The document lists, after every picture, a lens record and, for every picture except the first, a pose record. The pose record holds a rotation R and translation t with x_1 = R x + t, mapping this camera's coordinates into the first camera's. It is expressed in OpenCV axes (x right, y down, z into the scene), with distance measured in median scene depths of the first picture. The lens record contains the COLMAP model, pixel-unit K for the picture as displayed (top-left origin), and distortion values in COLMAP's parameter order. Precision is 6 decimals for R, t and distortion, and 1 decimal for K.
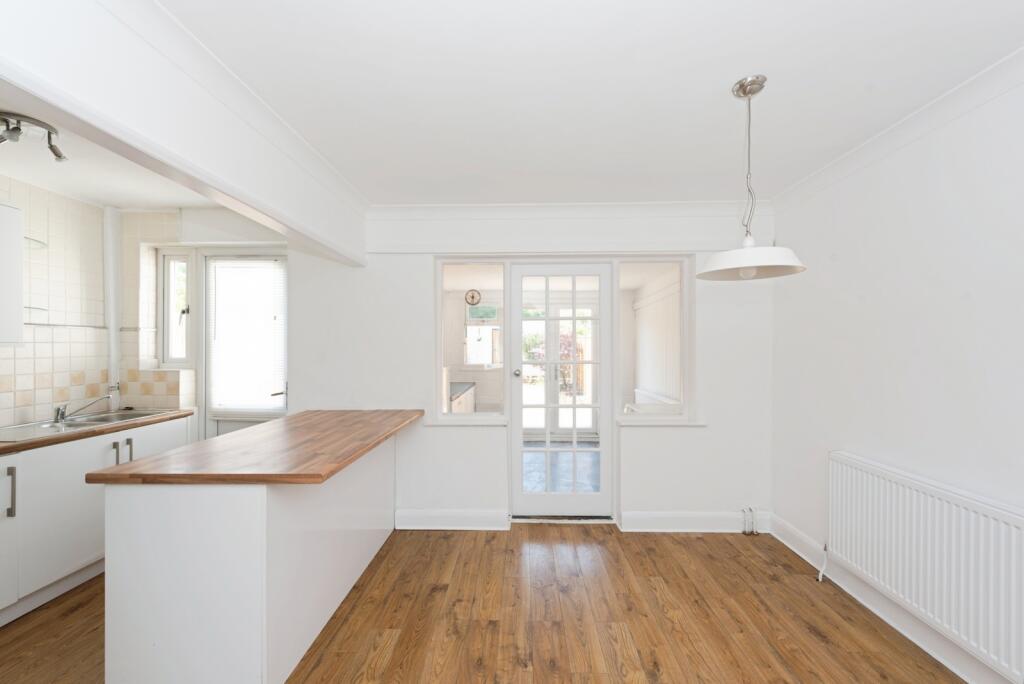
lens RADIAL K [[402.4, 0, 514.4], [0, 402.4, 347.5], [0, 0, 1]] dist [0.010964, -0.004369]
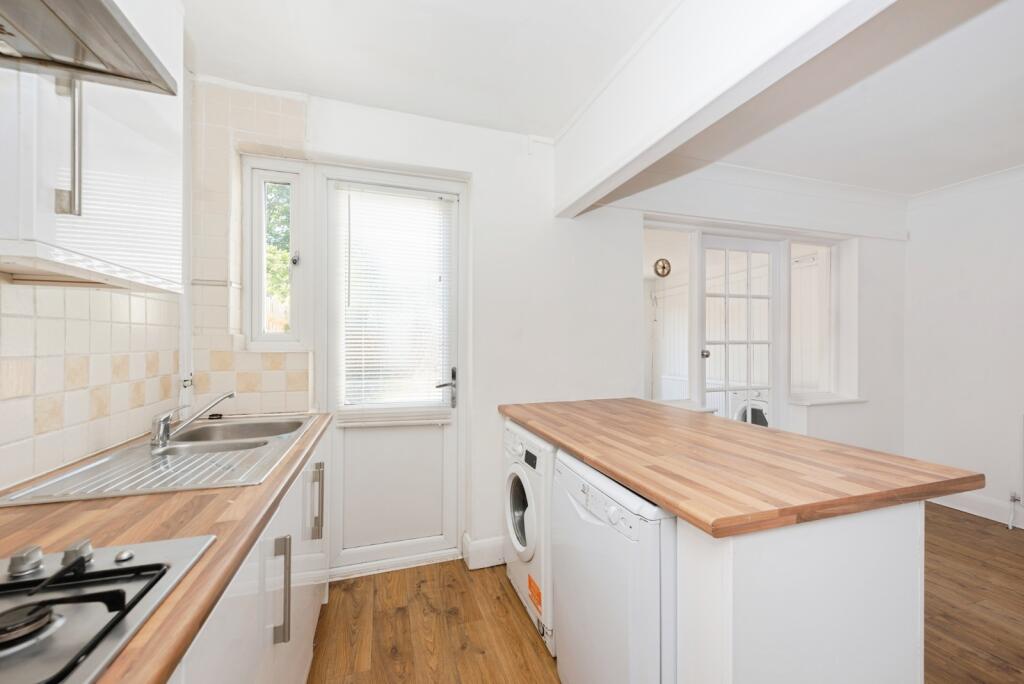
lens RADIAL K [[402.4, 0, 512.6], [0, 402.4, 343.2], [0, 0, 1]] dist [0.010964, -0.004369]
pose [[0.943537, 0.002798, 0.331254, -0.755743], [-0.002500, 0.999996, -0.001326, 0.044390], [-0.331257, 0.000423, 0.943541, 0.305695]]
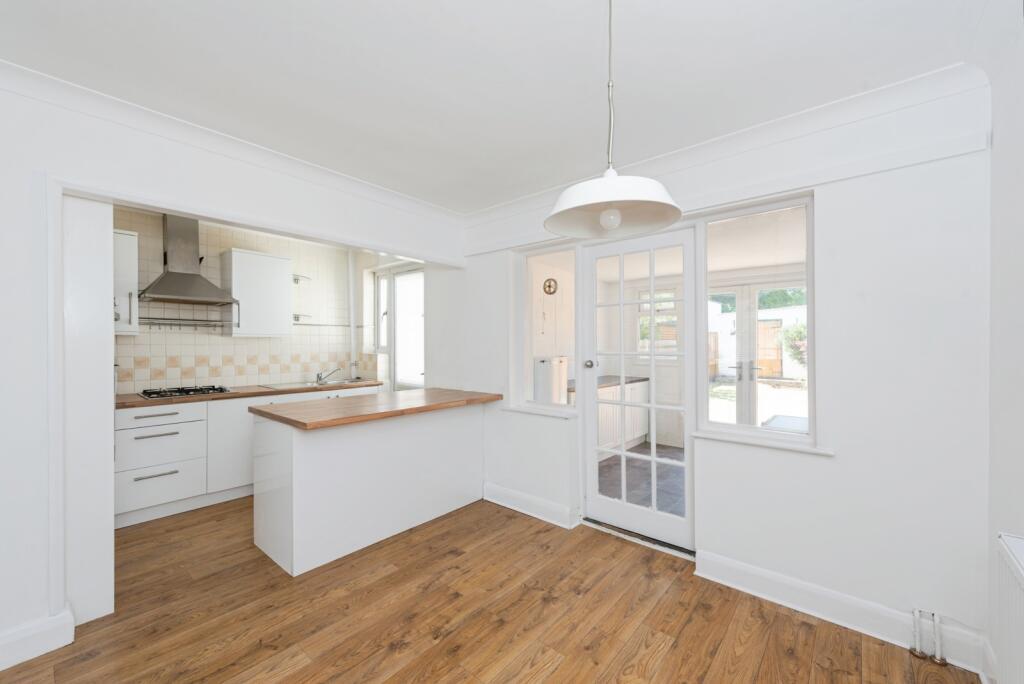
lens RADIAL K [[402.4, 0, 515.2], [0, 402.4, 344.0], [0, 0, 1]] dist [0.010964, -0.004369]
pose [[0.775812, 0.002299, -0.630960, 0.493295], [-0.002398, 0.999997, 0.000694, 0.018587], [0.630960, 0.000975, 0.775815, 0.189545]]
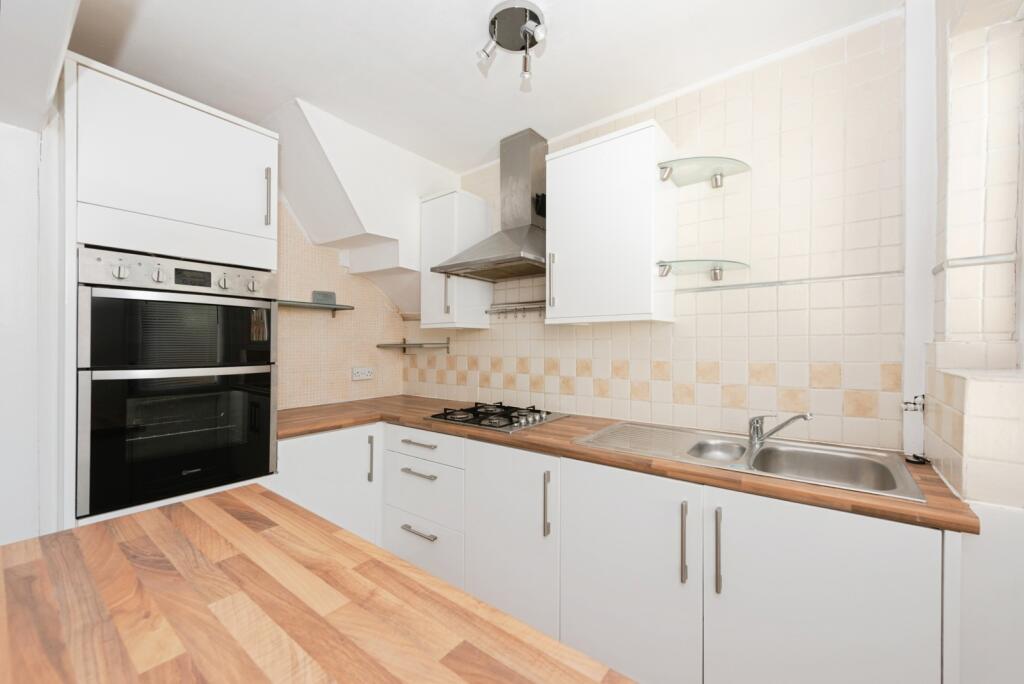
lens RADIAL K [[402.4, 0, 512.6], [0, 402.4, 347.0], [0, 0, 1]] dist [0.010964, -0.004369]
pose [[-0.599304, 0.010029, -0.800459, -0.380410], [0.005060, 0.999949, 0.008739, 0.030288], [0.800506, 0.001187, -0.599324, 0.935652]]
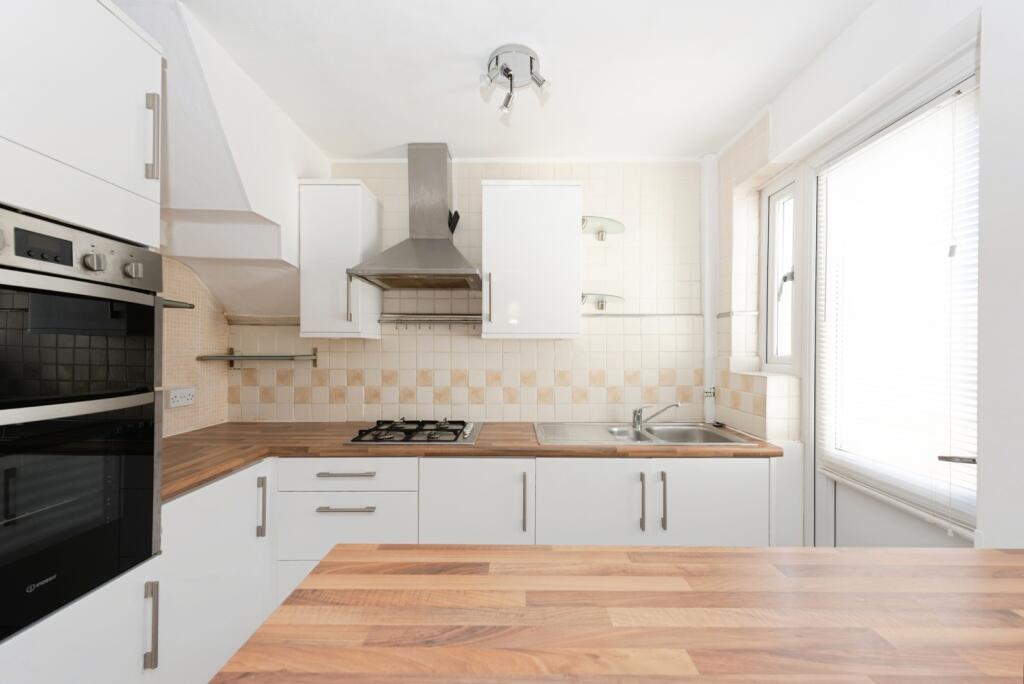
lens RADIAL K [[402.4, 0, 513.2], [0, 402.4, 353.8], [0, 0, 1]] dist [0.010964, -0.004369]
pose [[0.012604, 0.008730, -0.999882, -0.244893], [-0.001755, 0.999961, 0.008708, 0.019431], [0.999919, 0.001645, 0.012619, 0.638207]]
